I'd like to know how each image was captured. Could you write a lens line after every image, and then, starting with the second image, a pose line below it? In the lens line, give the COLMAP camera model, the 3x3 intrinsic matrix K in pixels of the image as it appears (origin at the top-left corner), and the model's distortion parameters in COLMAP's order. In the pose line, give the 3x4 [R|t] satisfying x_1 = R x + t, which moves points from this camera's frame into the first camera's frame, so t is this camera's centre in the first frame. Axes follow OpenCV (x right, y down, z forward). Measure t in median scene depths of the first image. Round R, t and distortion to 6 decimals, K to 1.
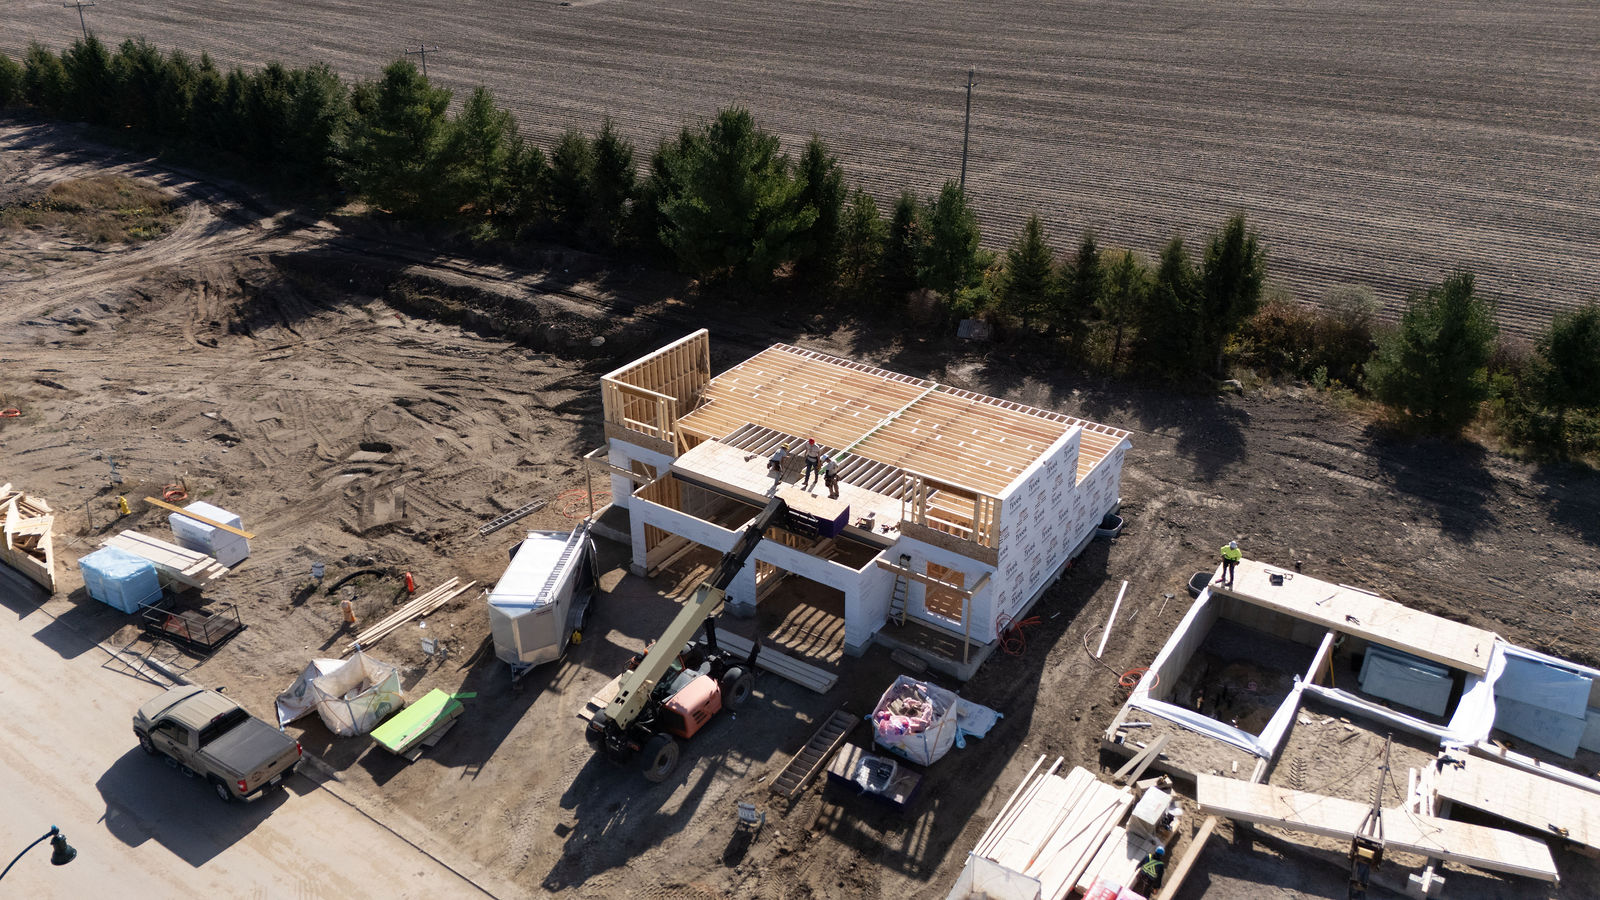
lens RADIAL K [[1162.8, 0, 803.8], [0, 1162.8, 455.7], [0, 0, 1]] dist [0.122252, -0.171082]
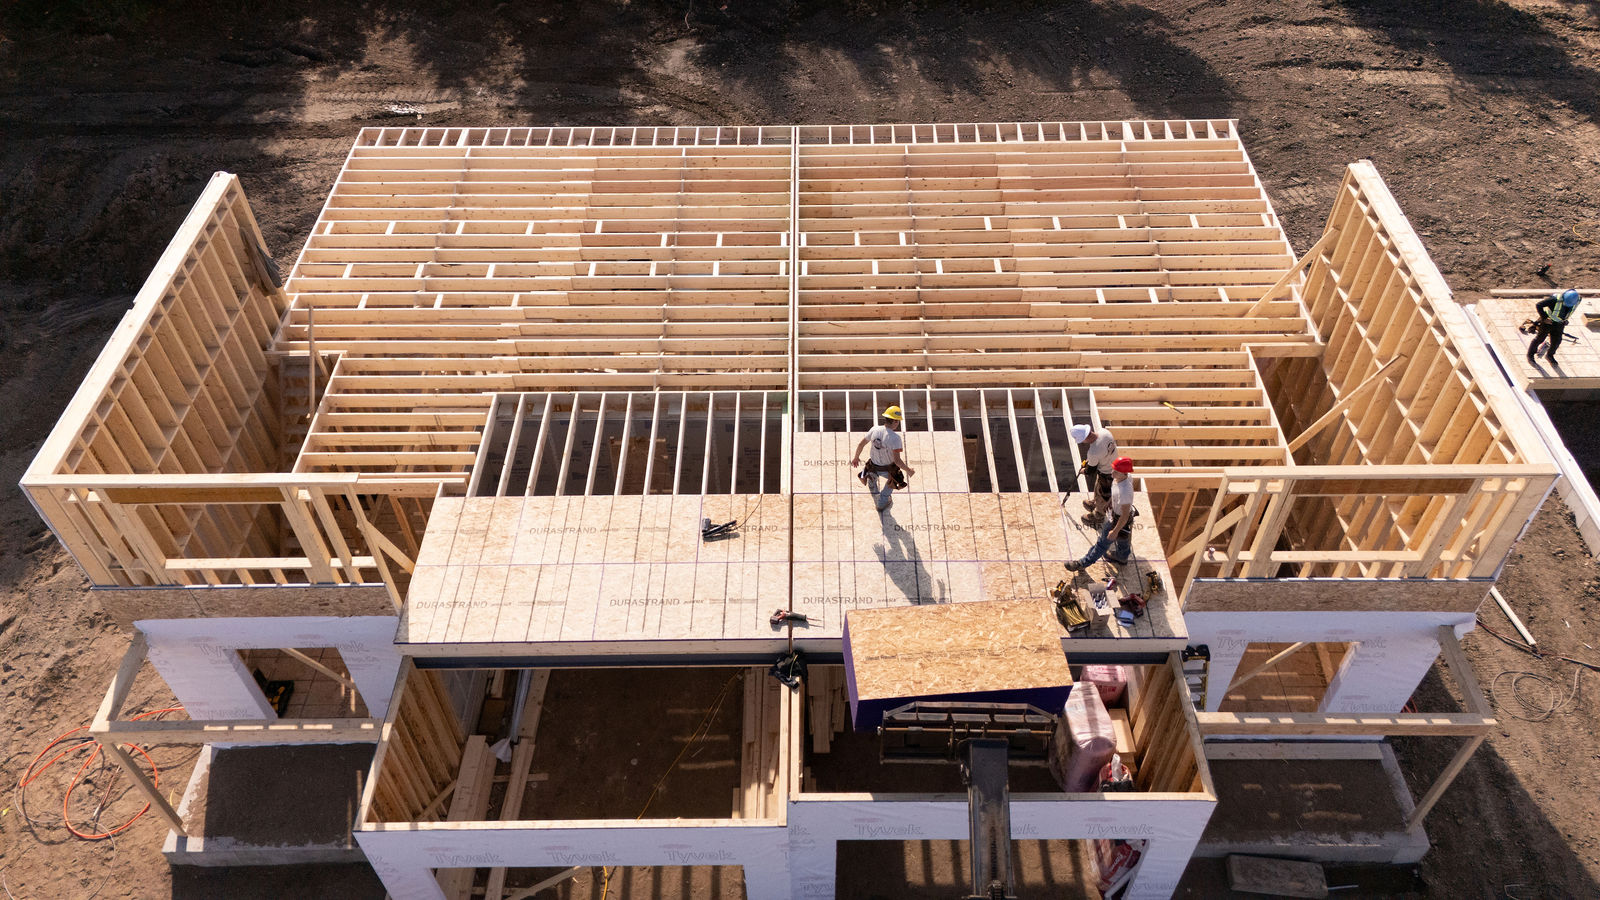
lens RADIAL K [[1169.3, 0, 805.4], [0, 1169.3, 453.2], [0, 0, 1]] dist [0.073259, -0.062166]
pose [[0.826389, -0.409043, 0.386995, -0.102657], [0.268171, 0.890204, 0.368267, -0.107409], [-0.495142, -0.200551, 0.845348, 0.542811]]
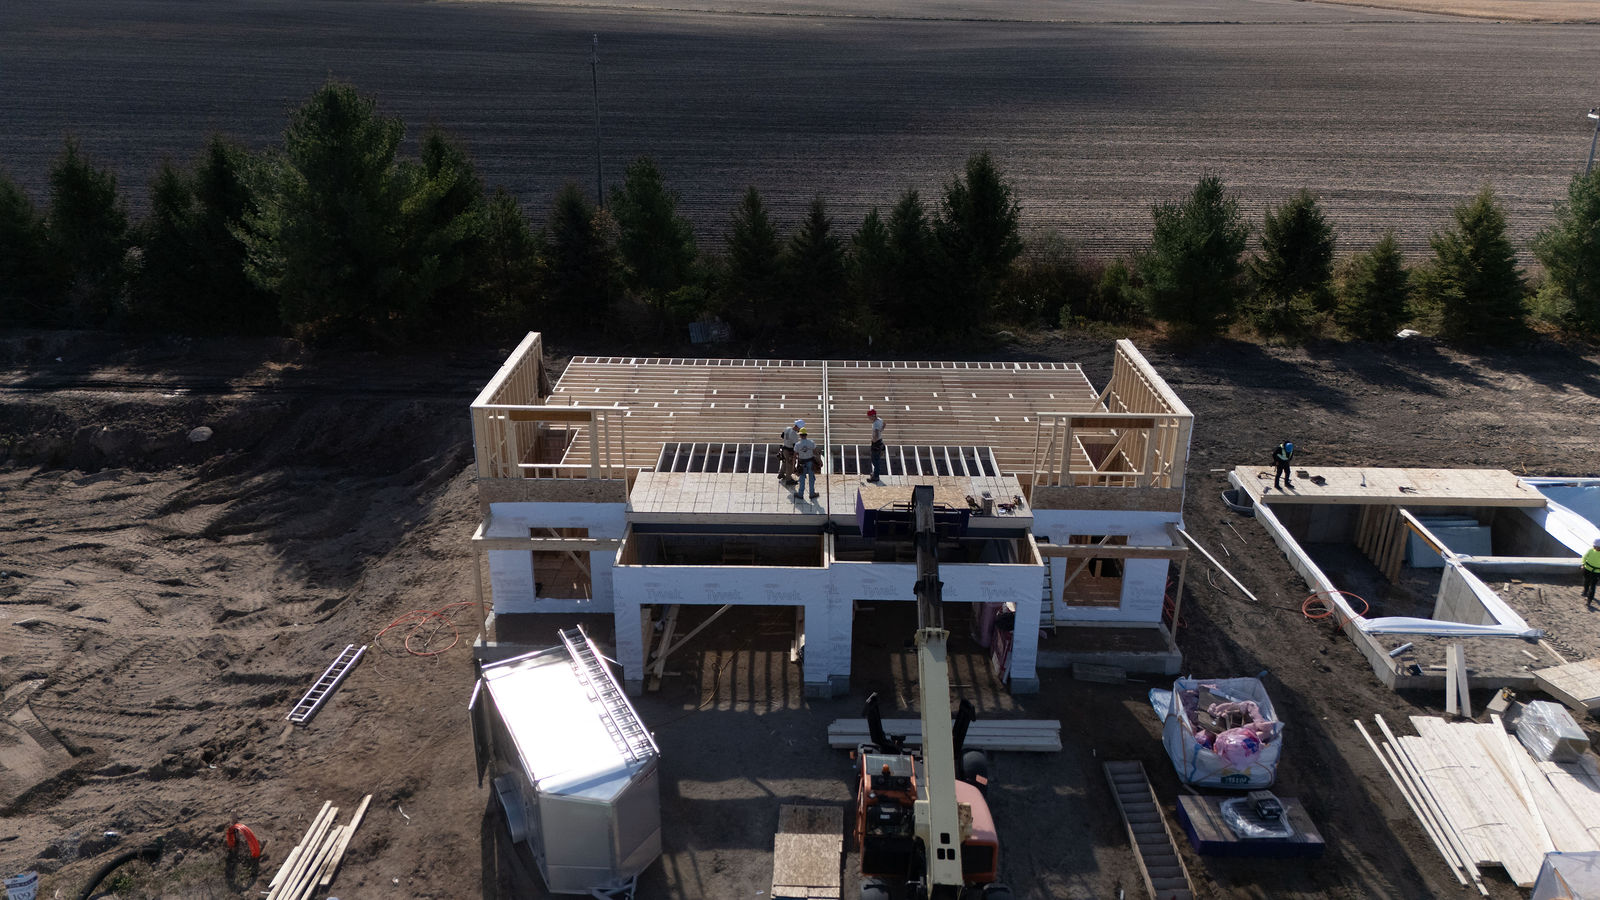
lens RADIAL K [[1169.3, 0, 805.4], [0, 1169.3, 453.2], [0, 0, 1]] dist [0.073259, -0.062166]
pose [[0.830804, -0.199751, 0.519485, -0.291934], [0.245091, 0.969309, -0.019254, 0.009679], [-0.499695, 0.143317, 0.854263, 0.321182]]
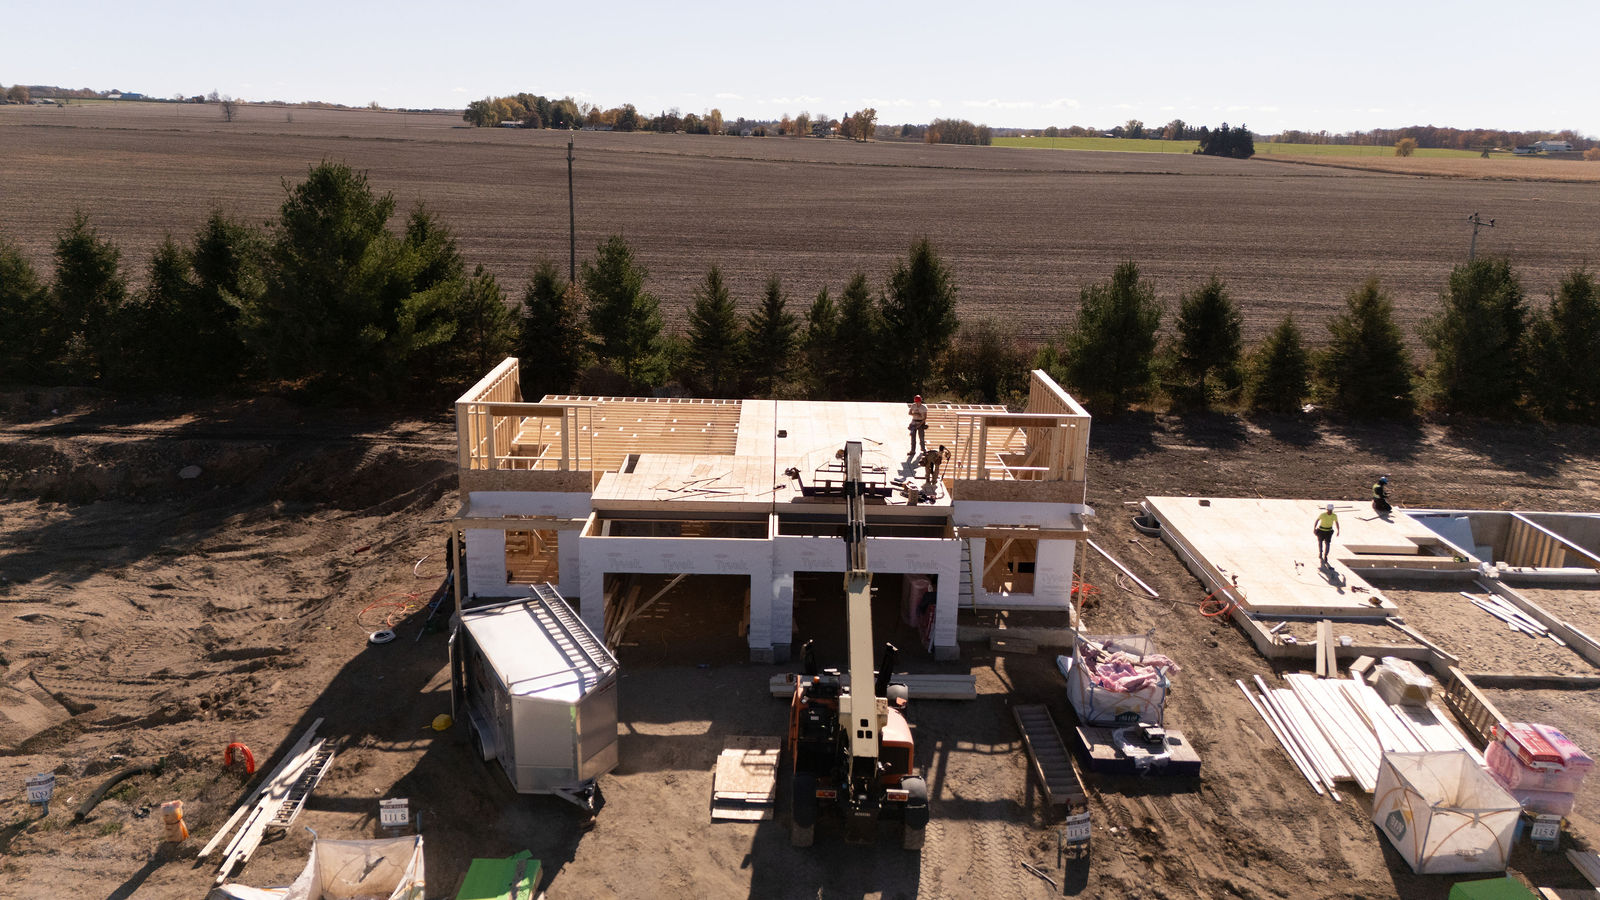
lens RADIAL K [[1169.3, 0, 805.4], [0, 1169.3, 453.2], [0, 0, 1]] dist [0.073259, -0.062166]
pose [[0.814889, -0.131162, 0.564582, -0.332260], [0.240632, 0.962706, -0.123663, 0.080857], [-0.527307, 0.236628, 0.816060, 0.273140]]
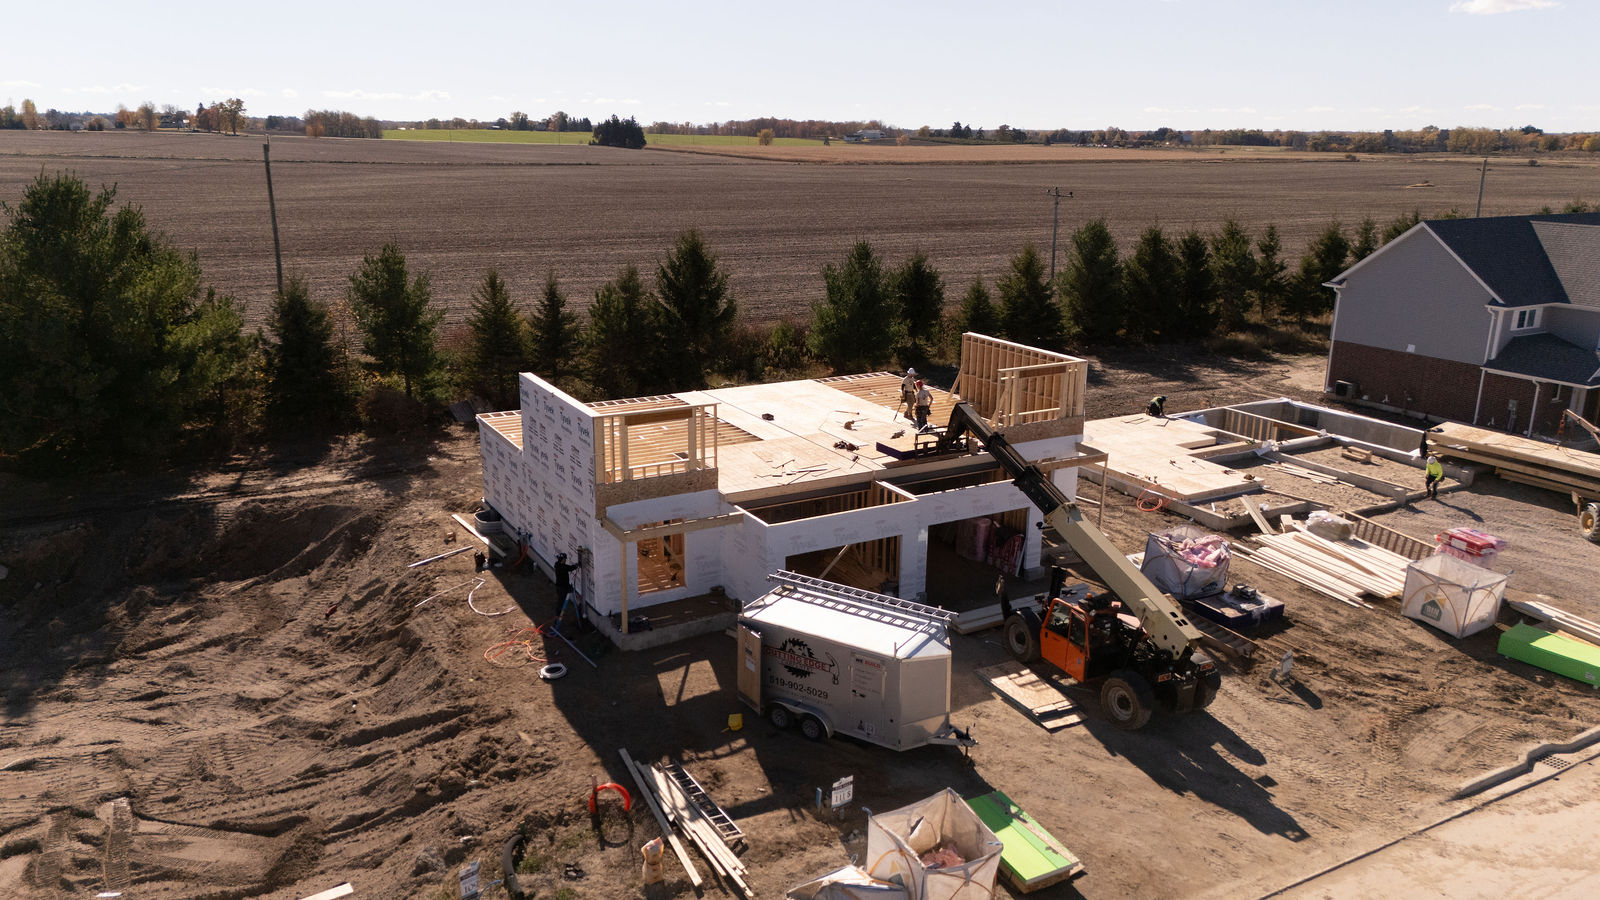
lens RADIAL K [[1169.3, 0, 805.4], [0, 1169.3, 453.2], [0, 0, 1]] dist [0.073259, -0.062166]
pose [[0.434401, -0.231122, 0.870562, -0.586345], [0.404295, 0.913716, 0.040840, -0.021229], [-0.804886, 0.334223, 0.490361, 0.479130]]
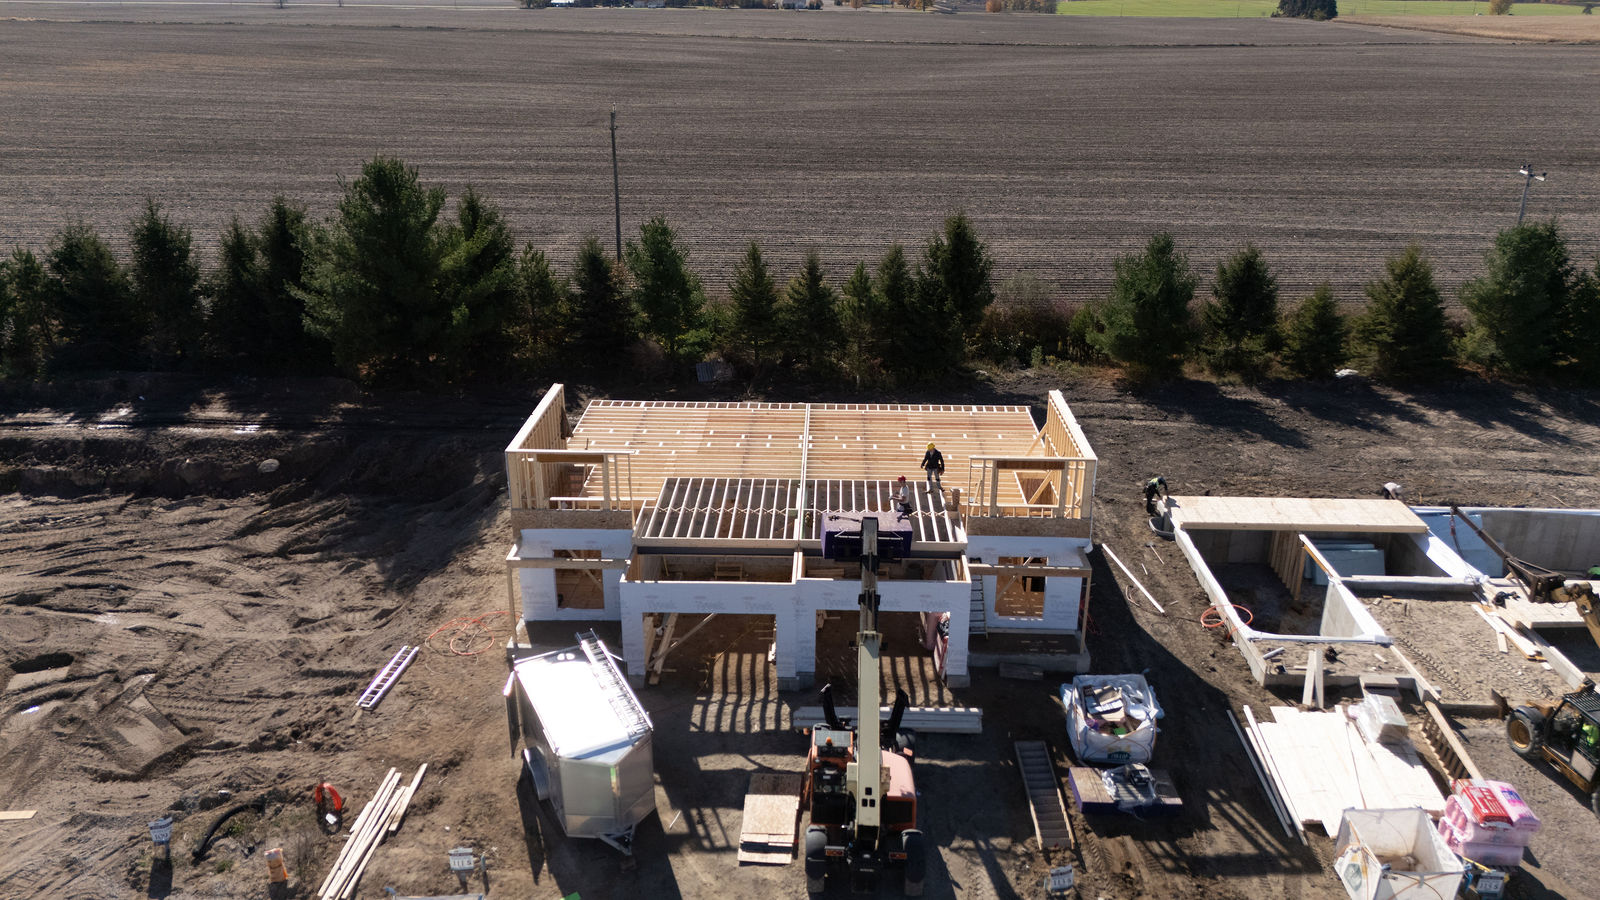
lens RADIAL K [[1169.3, 0, 805.4], [0, 1169.3, 453.2], [0, 0, 1]] dist [0.073259, -0.062166]
pose [[0.841023, -0.192080, 0.505753, -0.325464], [0.243445, 0.969219, -0.036728, 0.007520], [-0.483131, 0.154013, 0.861896, 0.211835]]
